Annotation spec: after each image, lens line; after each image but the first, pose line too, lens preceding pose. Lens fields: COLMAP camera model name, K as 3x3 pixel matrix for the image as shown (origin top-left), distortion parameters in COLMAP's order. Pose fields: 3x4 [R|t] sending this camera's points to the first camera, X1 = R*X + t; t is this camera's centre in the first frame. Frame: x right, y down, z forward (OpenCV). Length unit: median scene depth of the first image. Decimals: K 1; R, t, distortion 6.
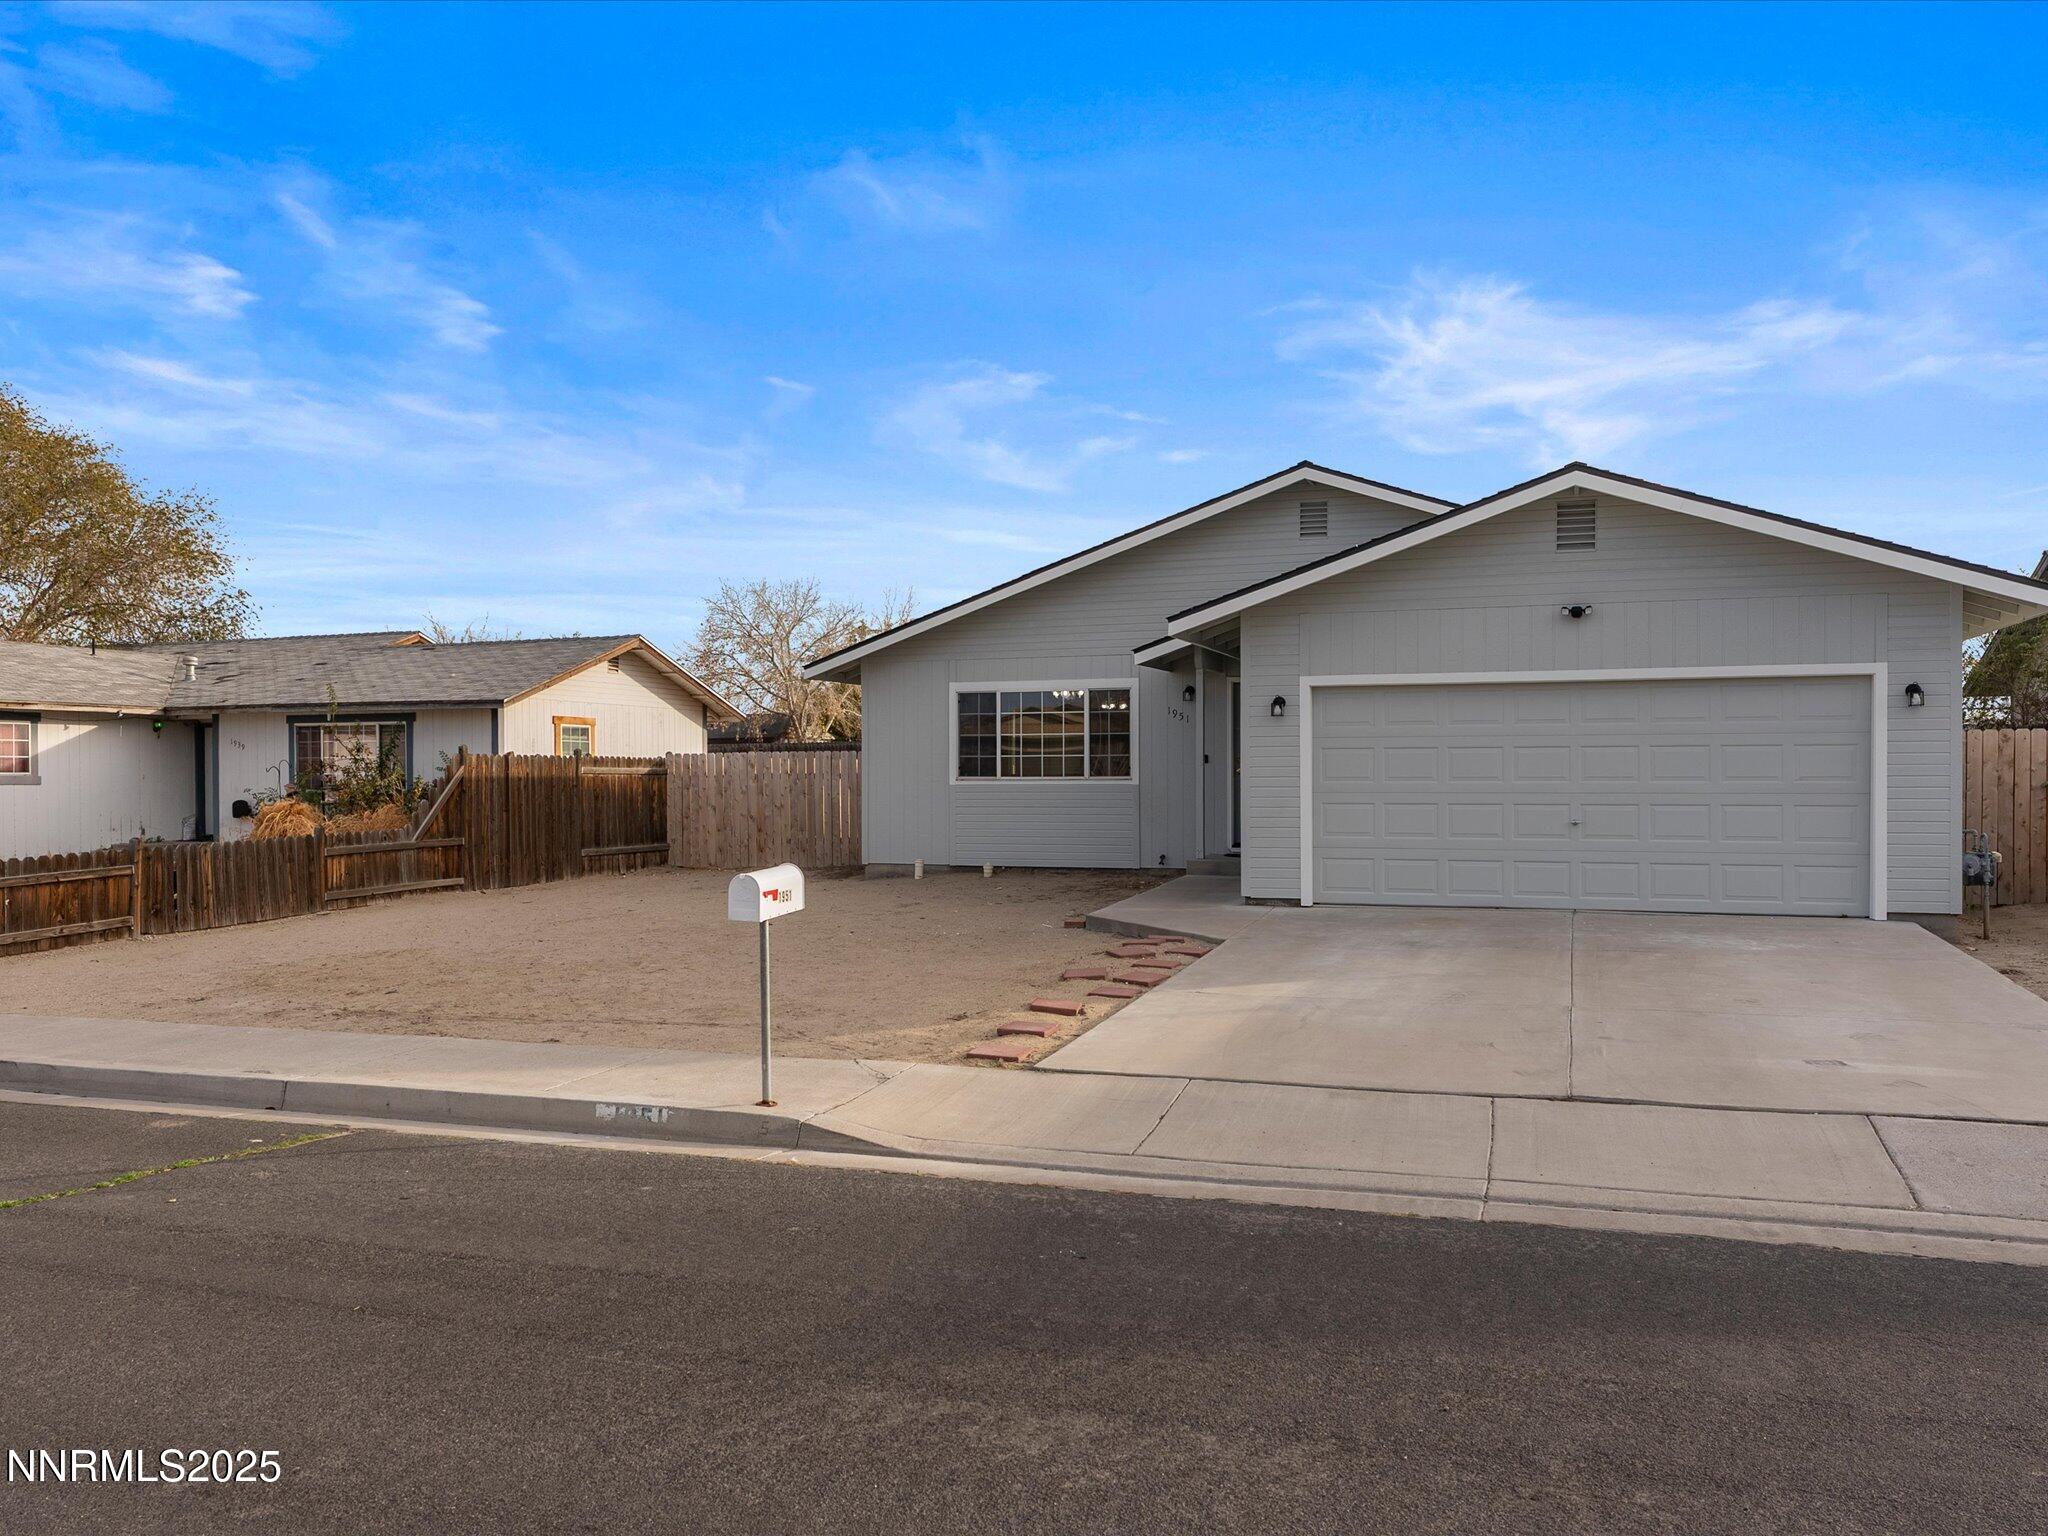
lens RADIAL K [[1548.9, 0, 1034.1], [0, 1548.9, 803.0], [0, 0, 1]] dist [0.001743, -0.000952]
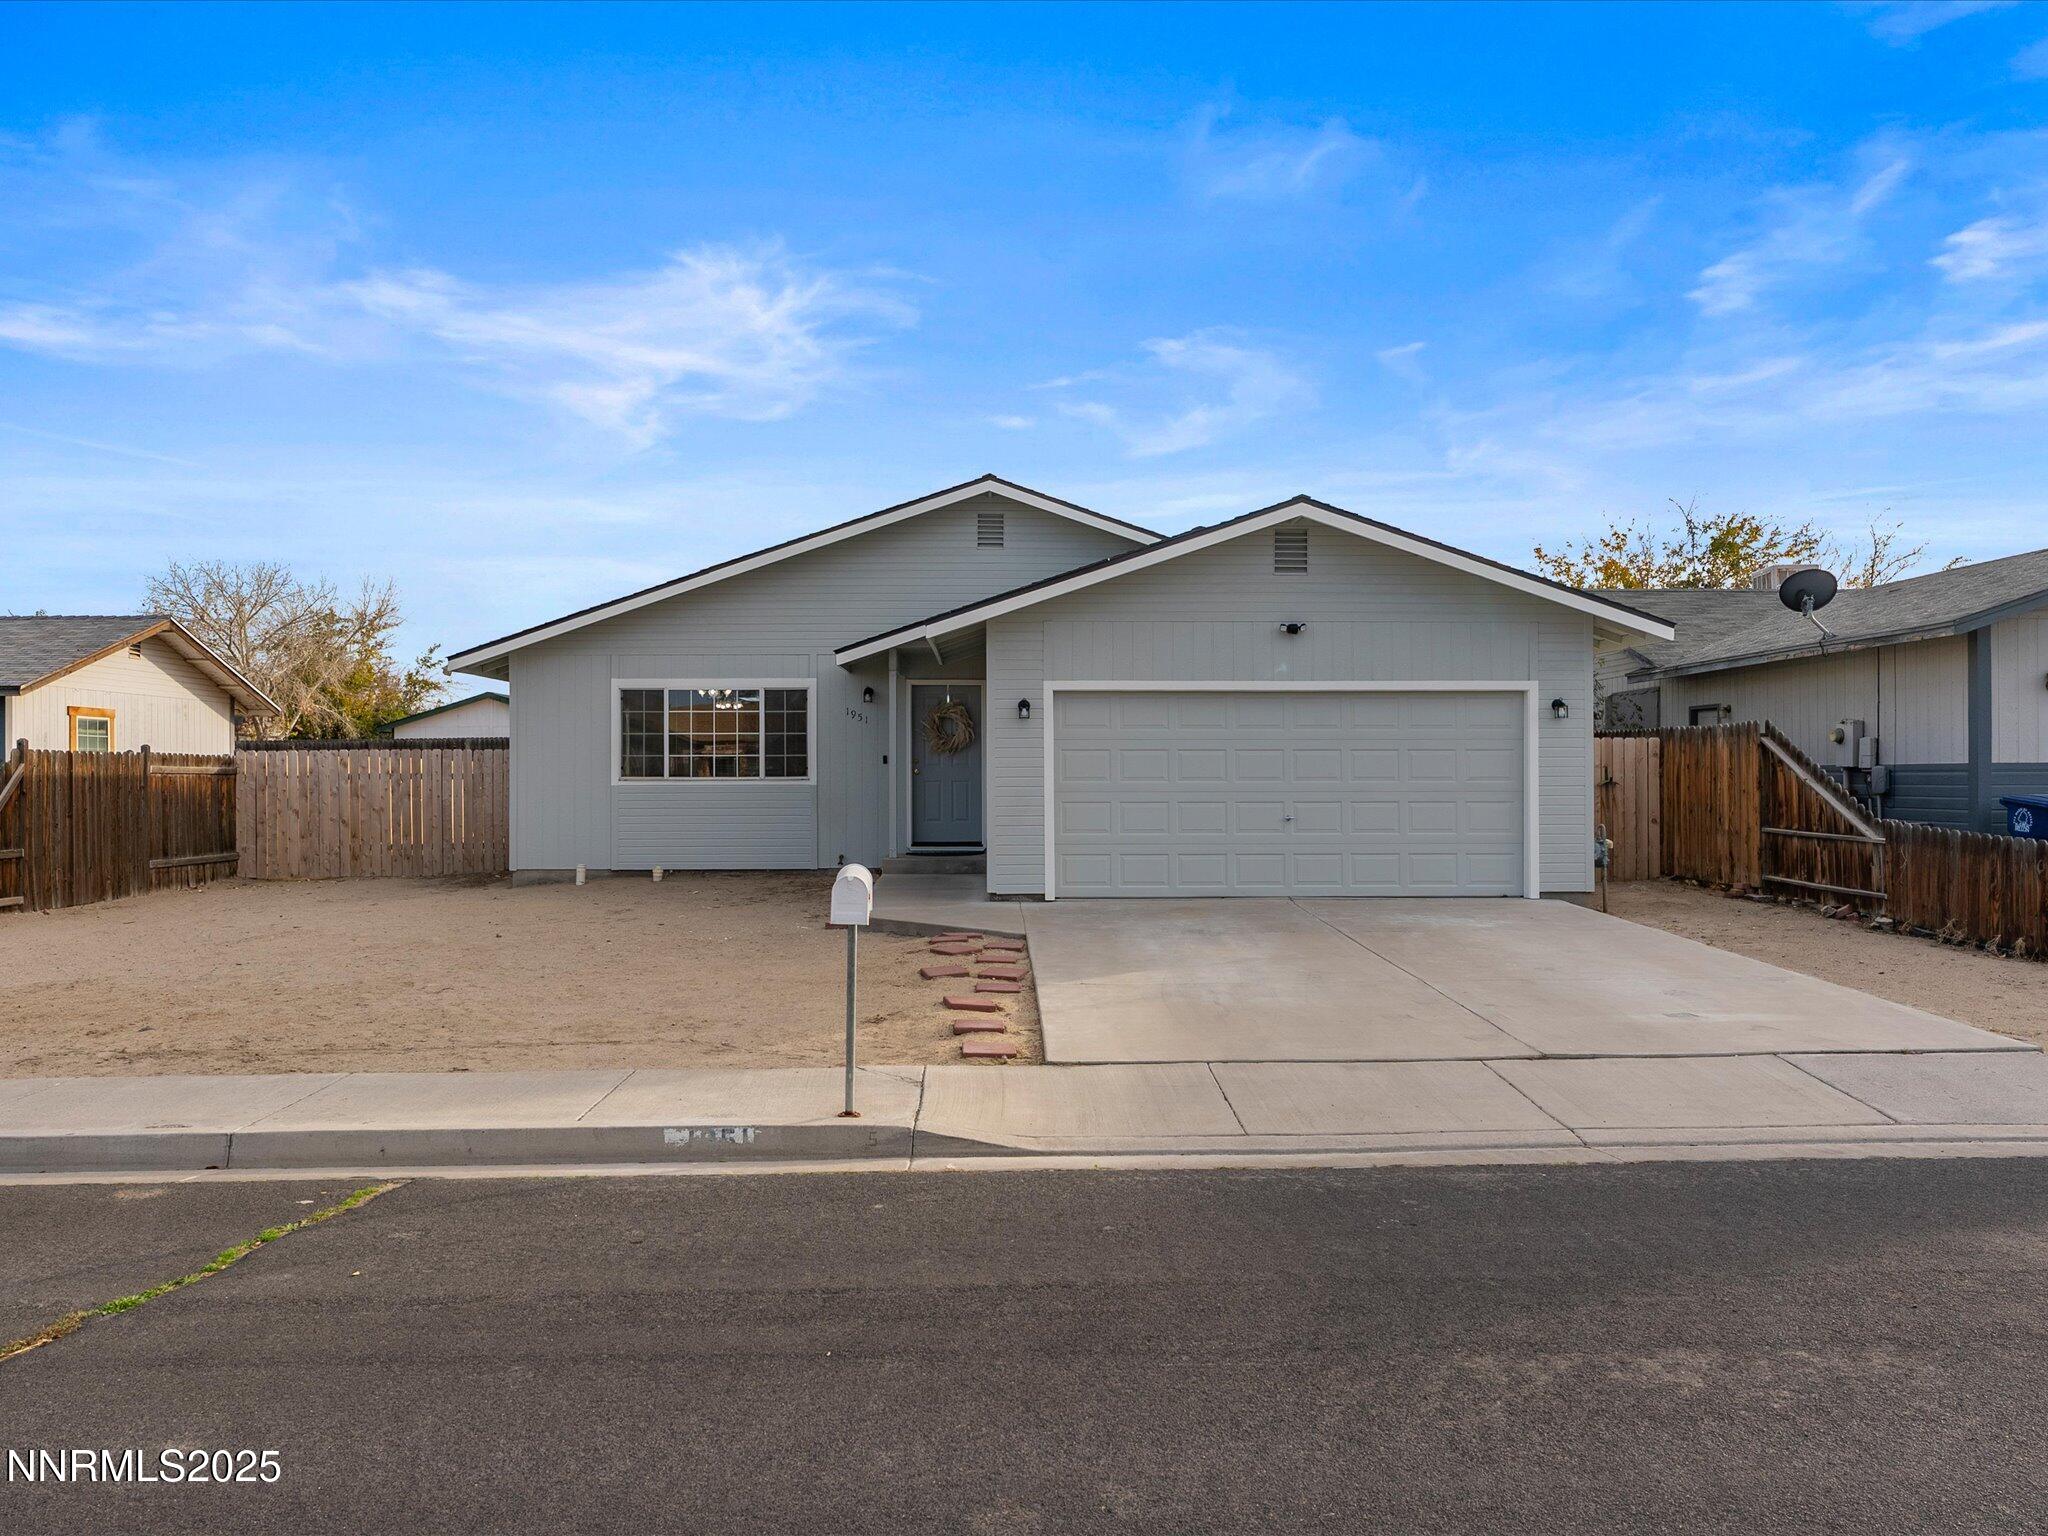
lens RADIAL K [[1534.9, 0, 1029.2], [0, 1534.9, 780.8], [0, 0, 1]] dist [0.003840, -0.002705]
pose [[0.937486, 0.000191, 0.348024, -0.145357], [0.005253, 0.999878, -0.014701, 0.000636], [-0.347984, 0.015610, 0.937370, 0.024082]]
